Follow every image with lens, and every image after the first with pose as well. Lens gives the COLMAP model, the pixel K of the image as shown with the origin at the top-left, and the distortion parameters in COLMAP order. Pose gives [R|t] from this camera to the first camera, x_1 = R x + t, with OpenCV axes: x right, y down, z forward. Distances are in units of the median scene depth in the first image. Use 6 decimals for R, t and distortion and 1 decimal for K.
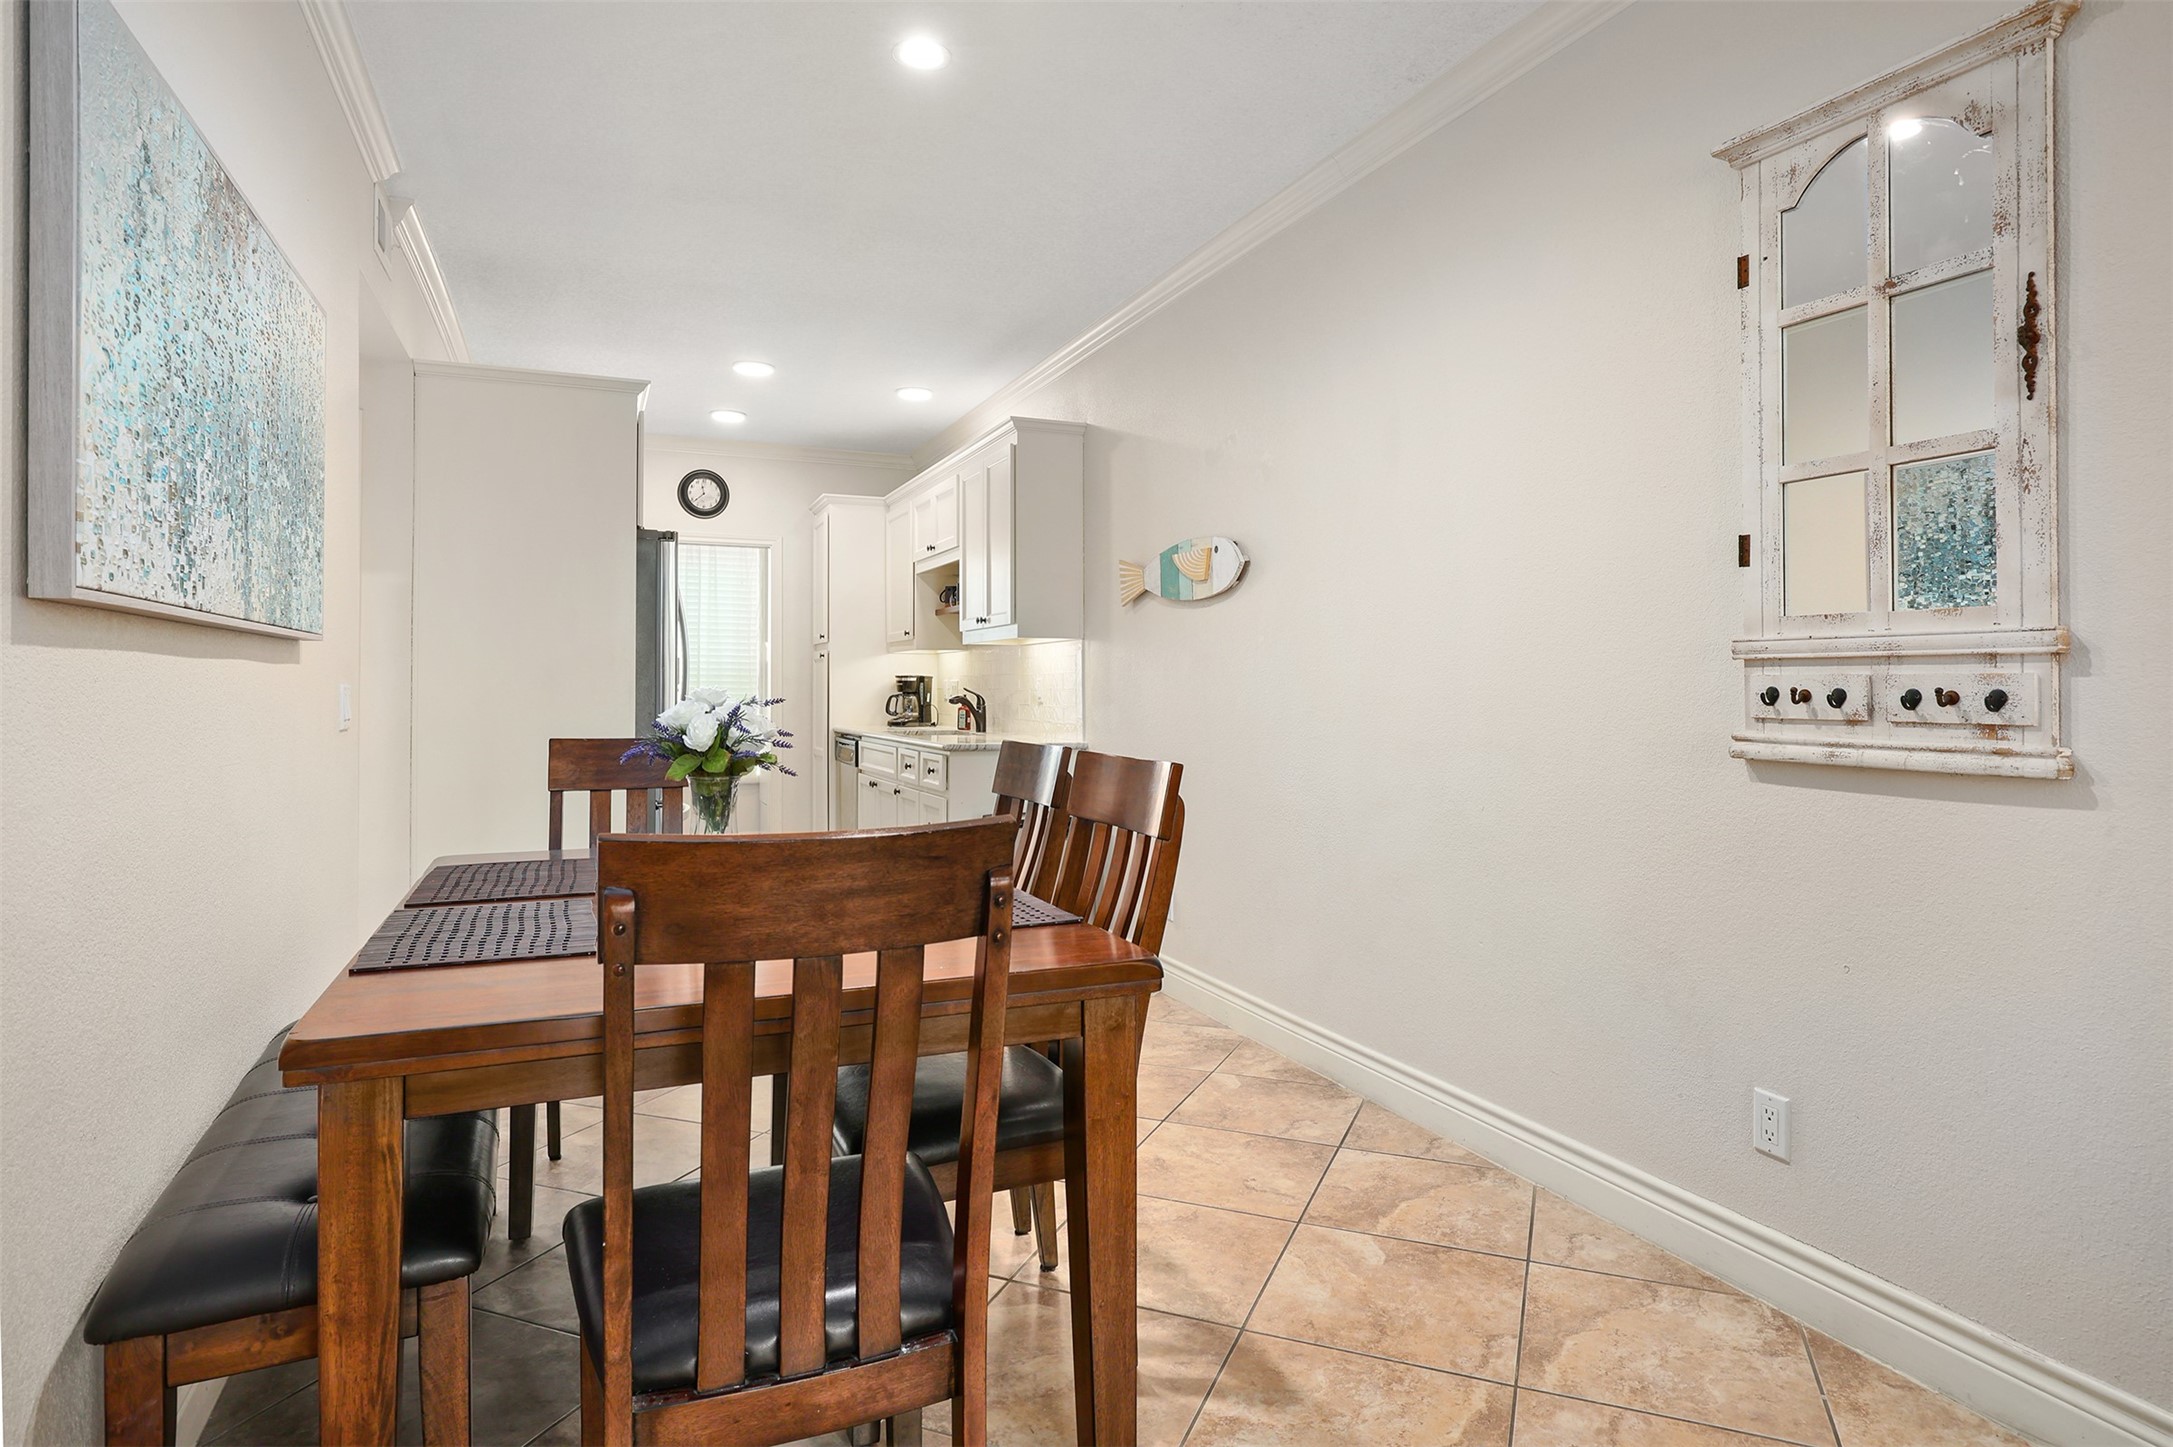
lens RADIAL K [[1209.3, 0, 1080.1], [0, 1209.3, 696.1], [0, 0, 1]] dist [0.033530, 0.000308]
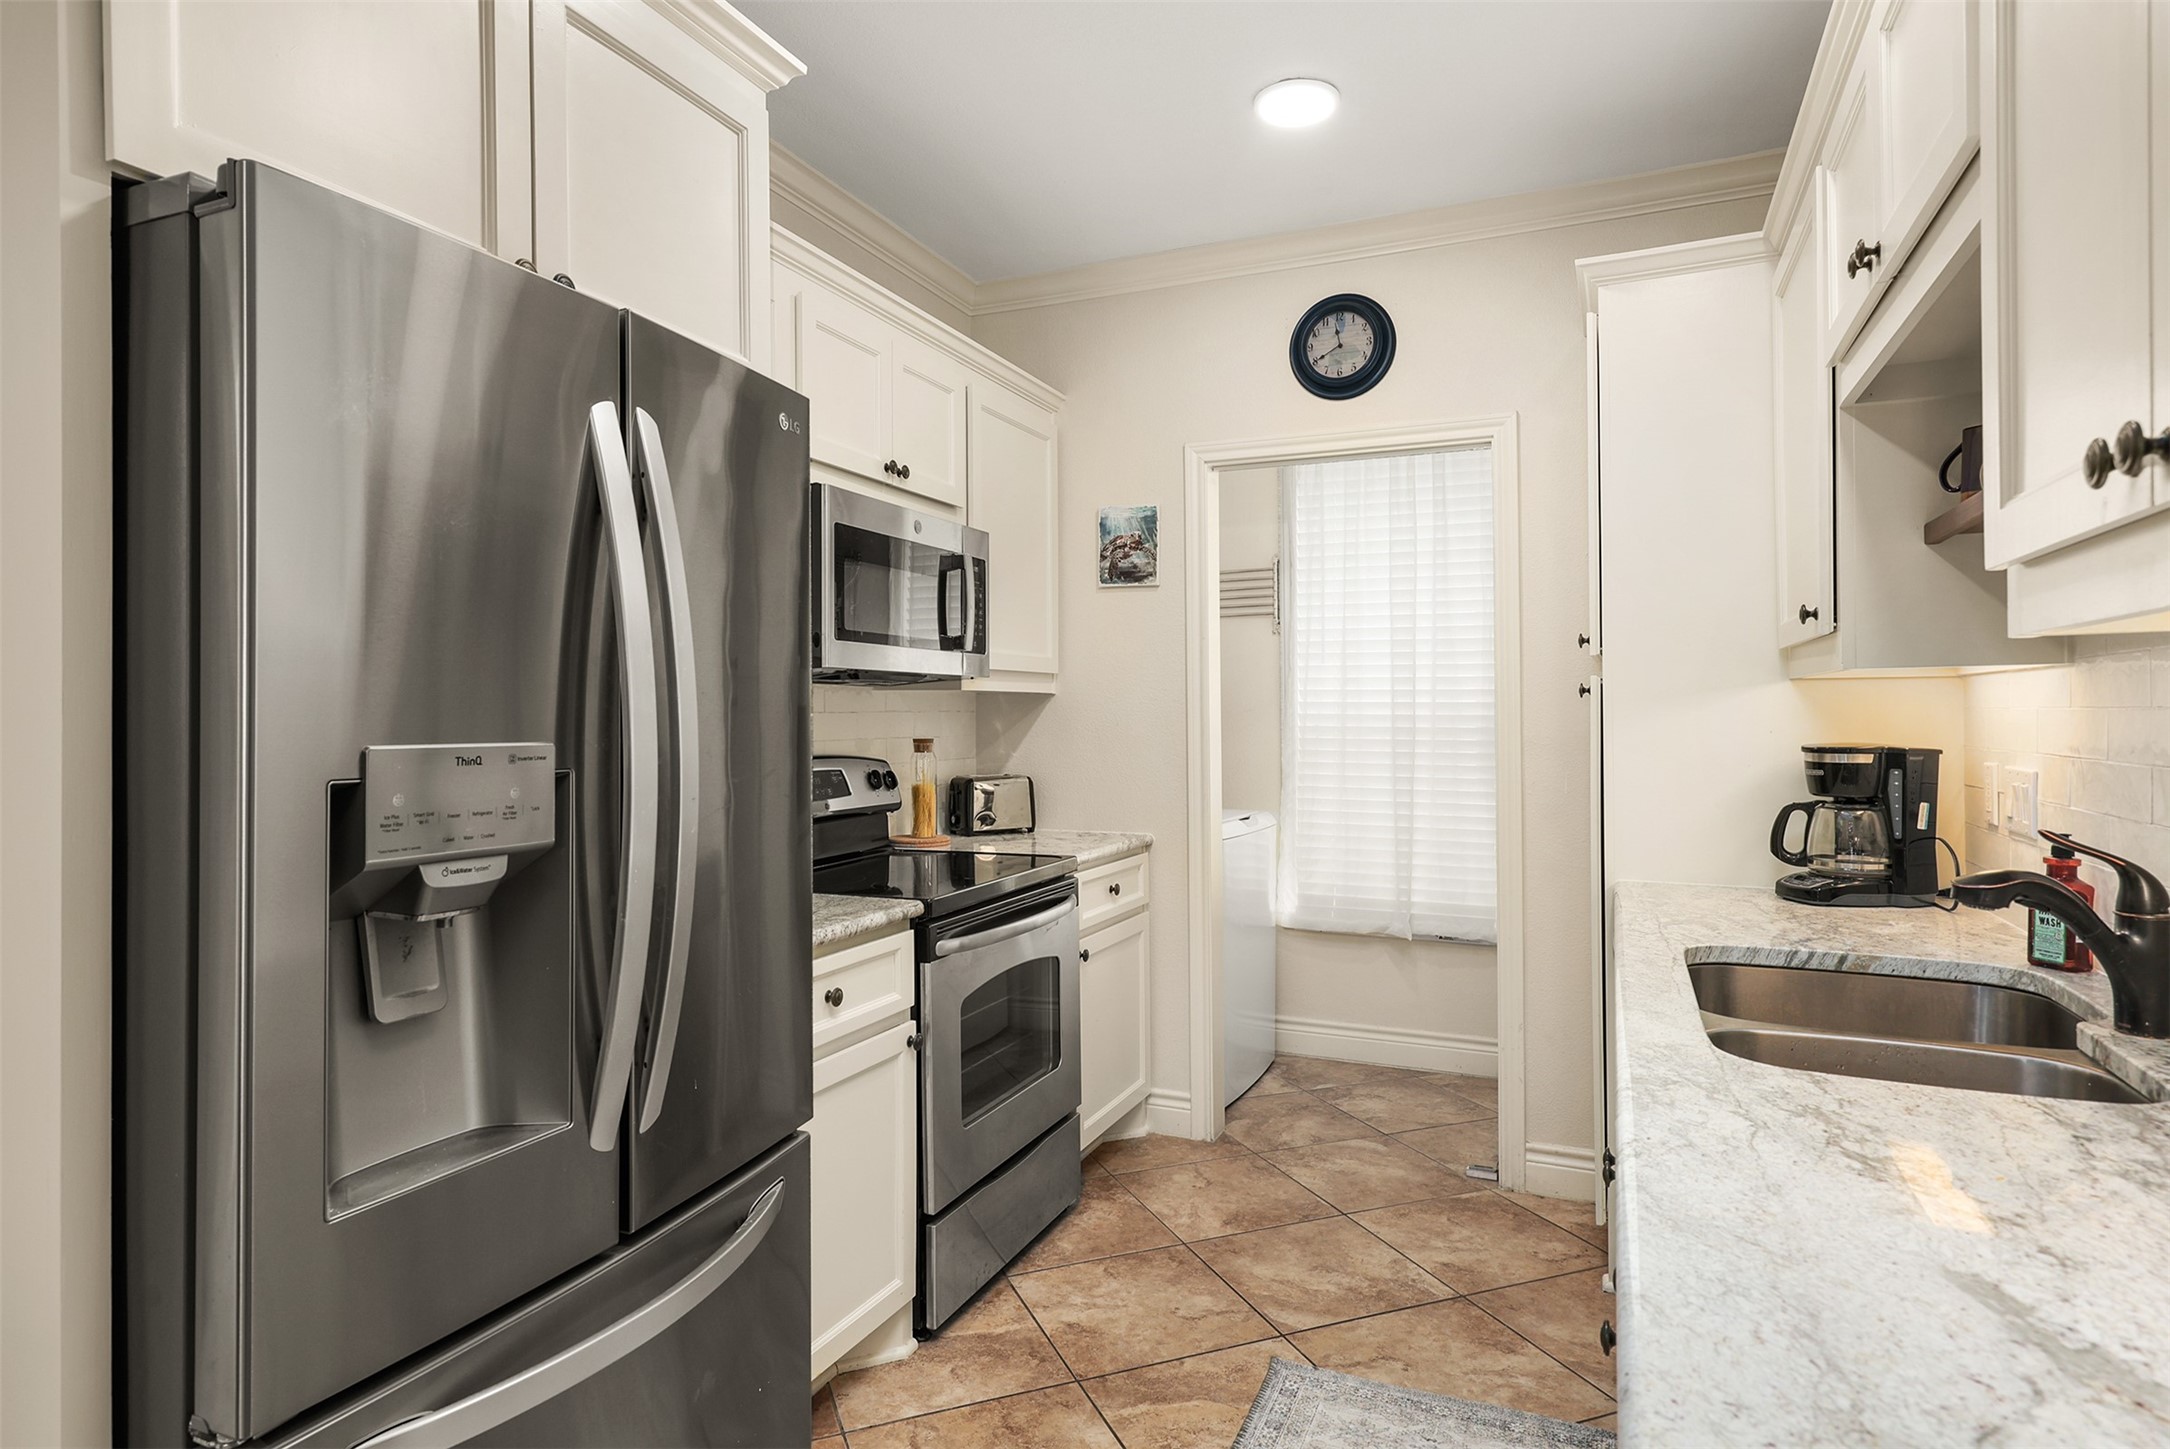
lens RADIAL K [[1207.7, 0, 1078.6], [0, 1207.7, 697.1], [0, 0, 1]] dist [0.033530, 0.000308]
pose [[0.698151, -0.011008, -0.715866, -0.049806], [-0.000459, 0.999875, -0.015823, -0.024997], [0.715950, 0.011375, 0.698058, 0.619572]]
